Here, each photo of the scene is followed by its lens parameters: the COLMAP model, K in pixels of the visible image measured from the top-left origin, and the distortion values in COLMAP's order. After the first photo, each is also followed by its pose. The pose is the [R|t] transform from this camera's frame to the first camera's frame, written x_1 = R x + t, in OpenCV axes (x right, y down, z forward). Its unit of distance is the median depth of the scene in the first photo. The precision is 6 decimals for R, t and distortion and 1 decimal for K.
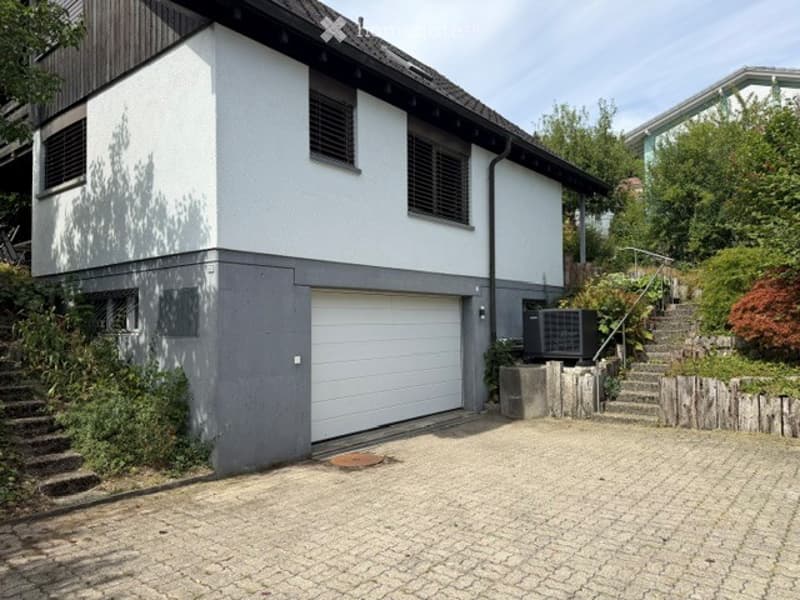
lens RADIAL K [[558.7, 0, 398.4], [0, 558.7, 300.3], [0, 0, 1]] dist [0.041773, -0.050659]
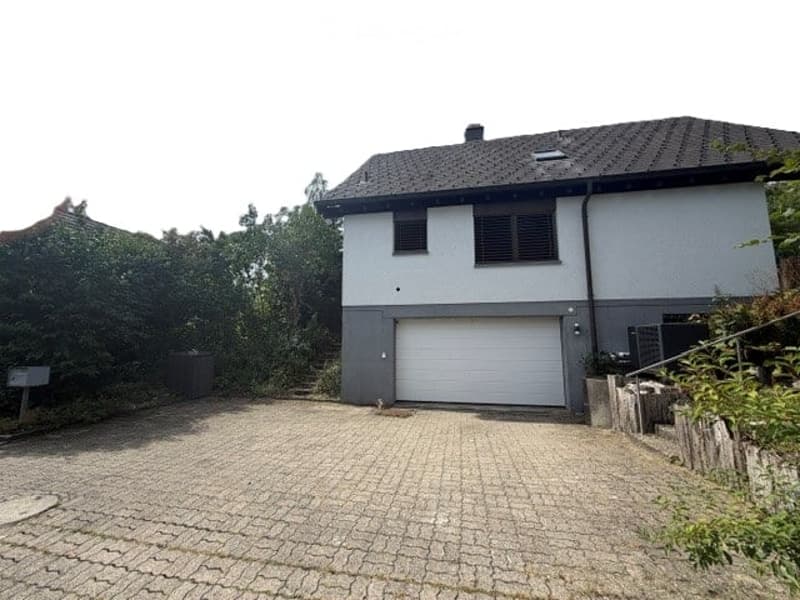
lens RADIAL K [[321.1, 0, 400.0], [0, 321.1, 300.0], [0, 0, 1]] dist [0.014142, -0.014445]
pose [[0.452712, -0.096134, -0.886459, 0.741693], [0.036778, 0.995338, -0.089159, 0.009022], [0.890898, 0.007761, 0.454137, 0.427695]]
